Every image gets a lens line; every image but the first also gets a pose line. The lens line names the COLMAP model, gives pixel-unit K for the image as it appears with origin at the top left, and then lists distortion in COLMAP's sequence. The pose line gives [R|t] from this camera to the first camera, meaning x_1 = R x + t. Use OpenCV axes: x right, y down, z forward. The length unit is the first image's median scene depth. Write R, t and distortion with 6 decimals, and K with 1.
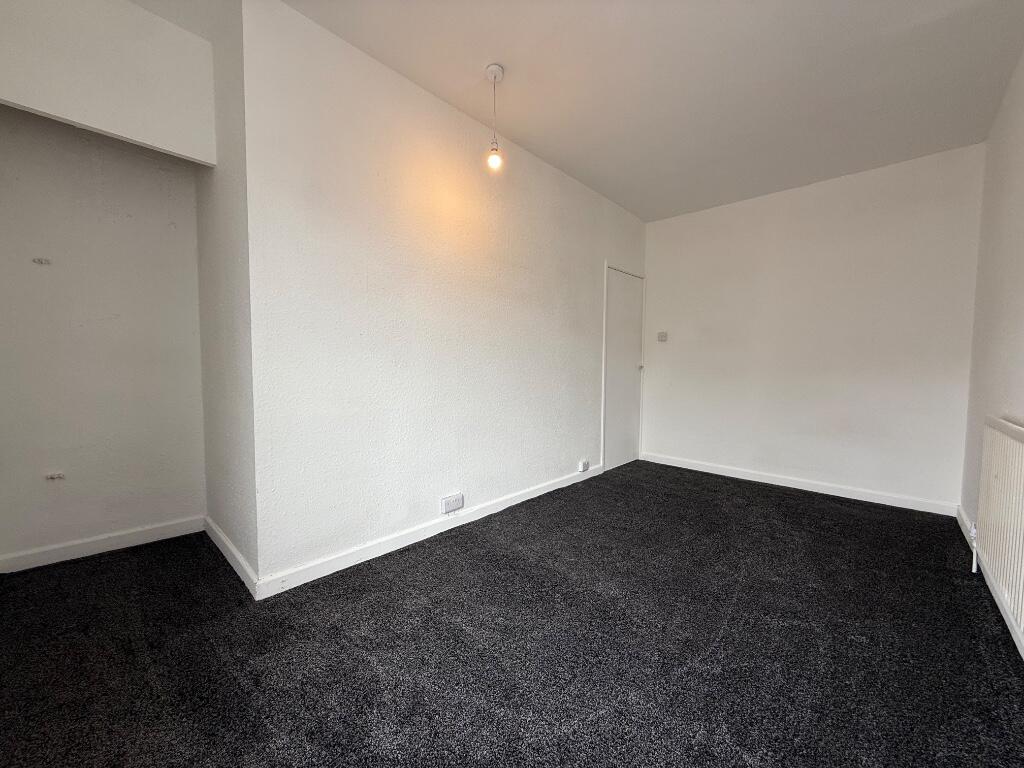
lens RADIAL K [[408.8, 0, 512.0], [0, 408.8, 384.0], [0, 0, 1]] dist [0.000331, -0.000249]
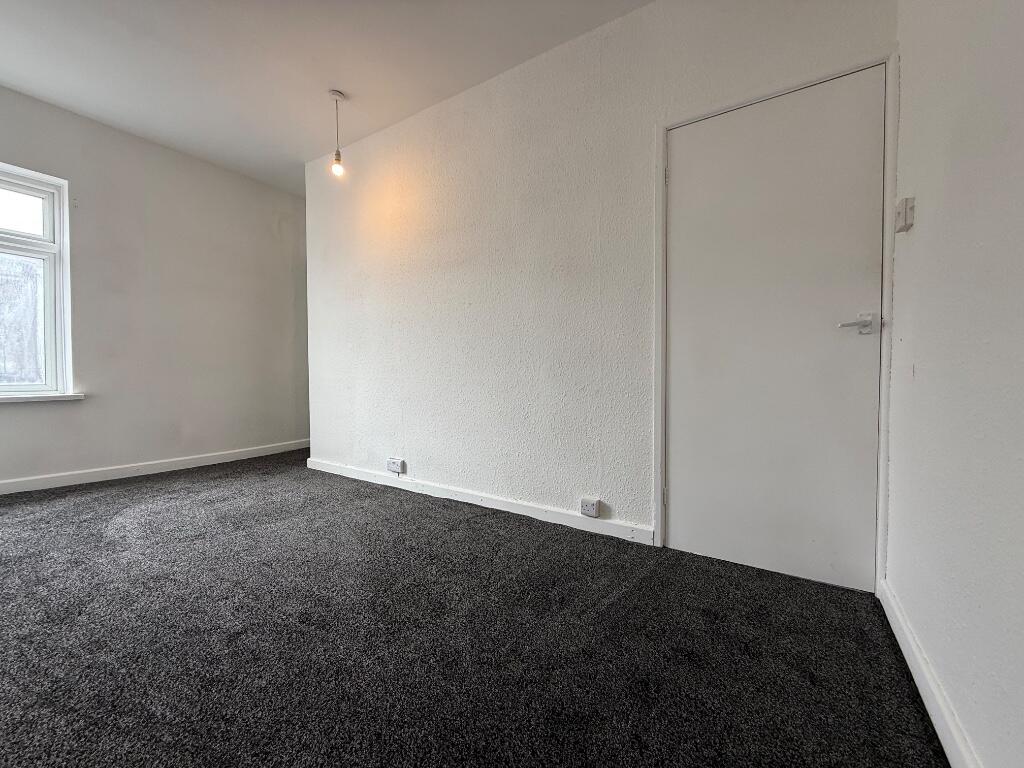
lens RADIAL K [[408.8, 0, 512.0], [0, 408.8, 384.0], [0, 0, 1]] dist [0.000331, -0.000249]
pose [[0.171100, 0.067248, -0.982956, 0.885245], [-0.013504, 0.997734, 0.065908, -0.023424], [0.985161, 0.001997, 0.171621, 0.942867]]
